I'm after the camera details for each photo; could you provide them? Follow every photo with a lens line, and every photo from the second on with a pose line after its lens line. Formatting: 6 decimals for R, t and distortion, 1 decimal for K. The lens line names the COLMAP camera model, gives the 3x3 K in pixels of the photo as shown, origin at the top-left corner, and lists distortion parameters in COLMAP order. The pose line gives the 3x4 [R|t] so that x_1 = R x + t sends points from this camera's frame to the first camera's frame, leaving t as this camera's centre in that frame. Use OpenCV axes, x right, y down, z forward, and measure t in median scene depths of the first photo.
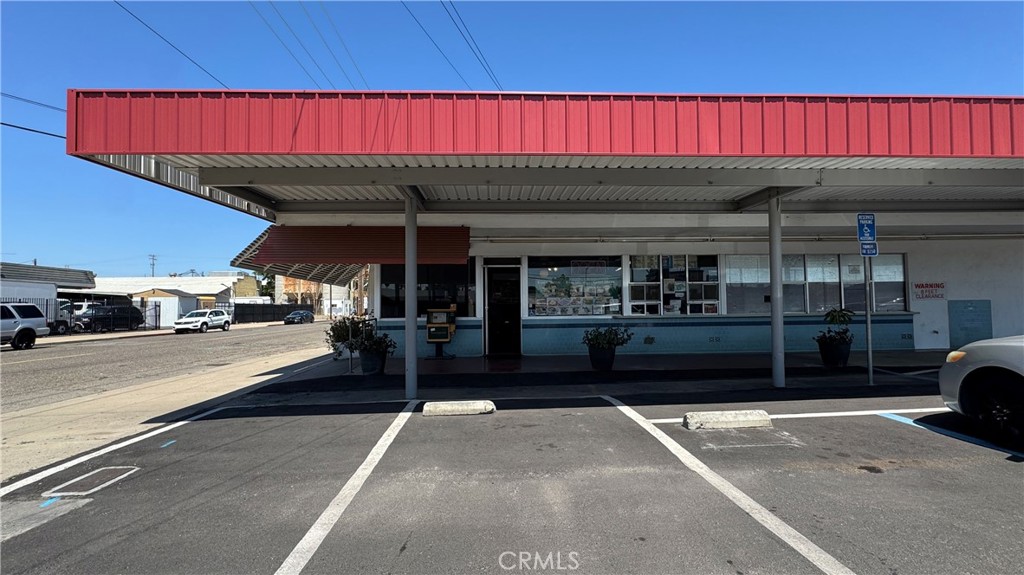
lens RADIAL K [[468.2, 0, 517.2], [0, 468.2, 284.0], [0, 0, 1]] dist [-0.005485, -0.000207]
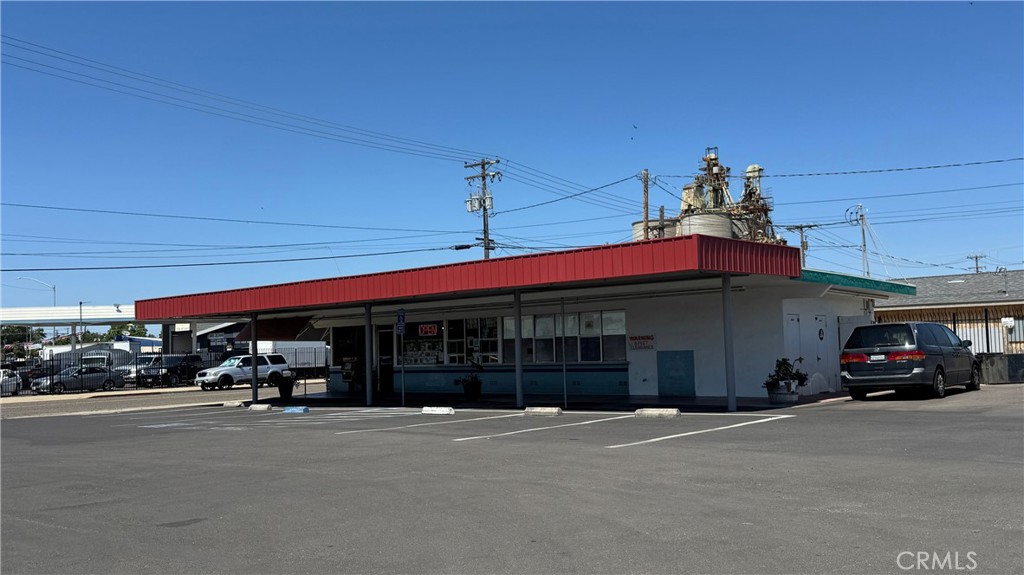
lens RADIAL K [[858.3, 0, 509.0], [0, 858.3, 306.1], [0, 0, 1]] dist [0.103294, -0.006877]
pose [[0.732869, -0.044730, -0.678898, 2.063846], [0.053881, 0.998518, -0.007624, -0.072986], [0.678233, -0.030993, 0.734193, -0.703505]]
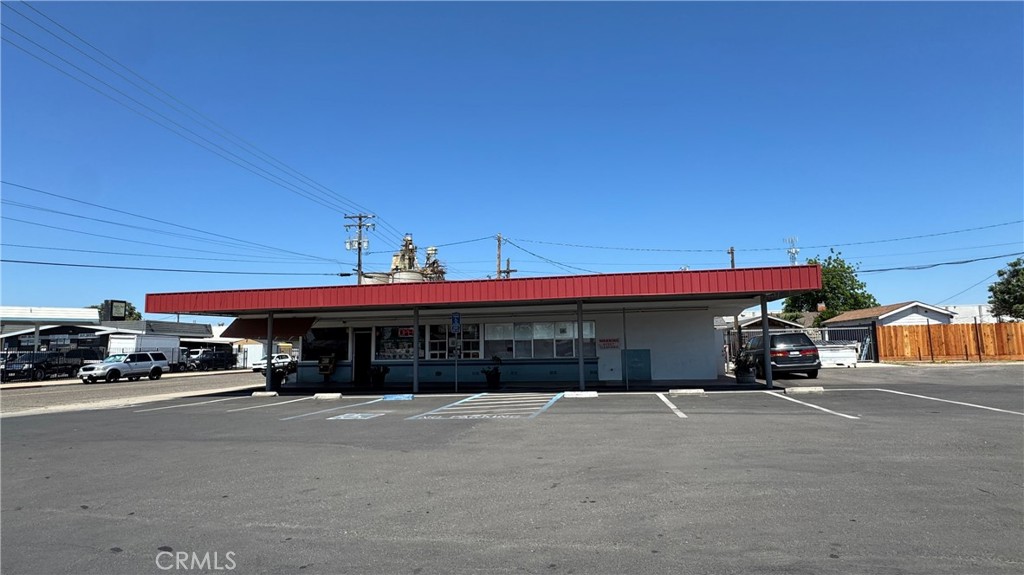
lens RADIAL K [[506.8, 0, 513.7], [0, 506.8, 290.4], [0, 0, 1]] dist [-0.009035, 0.001599]
pose [[0.973935, -0.031693, -0.224602, 0.976434], [0.017257, 0.997674, -0.065947, -0.059255], [0.226169, 0.060352, 0.972217, -0.778583]]
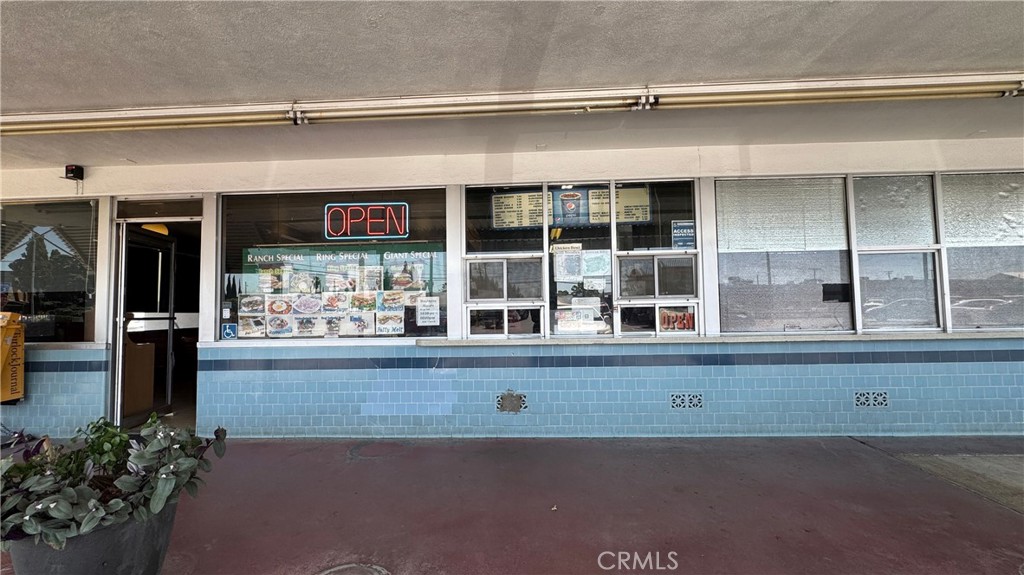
lens RADIAL K [[412.6, 0, 516.2], [0, 412.6, 289.6], [0, 0, 1]] dist [-0.000108, -0.000459]
pose [[0.996786, -0.009083, -0.079588, 0.310550], [0.009368, 0.999951, 0.003206, 0.025868], [0.079555, -0.003942, 0.996823, 0.653644]]
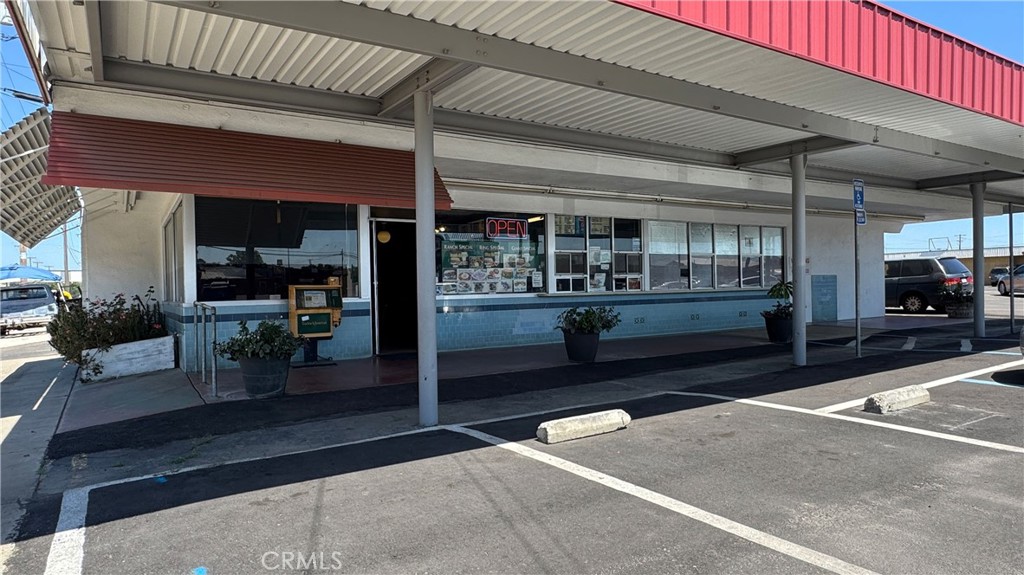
lens RADIAL K [[616.9, 0, 510.7], [0, 616.9, 290.0], [0, 0, 1]] dist [-0.003933, 0.000542]
pose [[0.868593, -0.007830, 0.495464, -0.323293], [-0.015259, 0.998978, 0.042537, 0.020363], [-0.495290, -0.044507, 0.867587, 0.156937]]
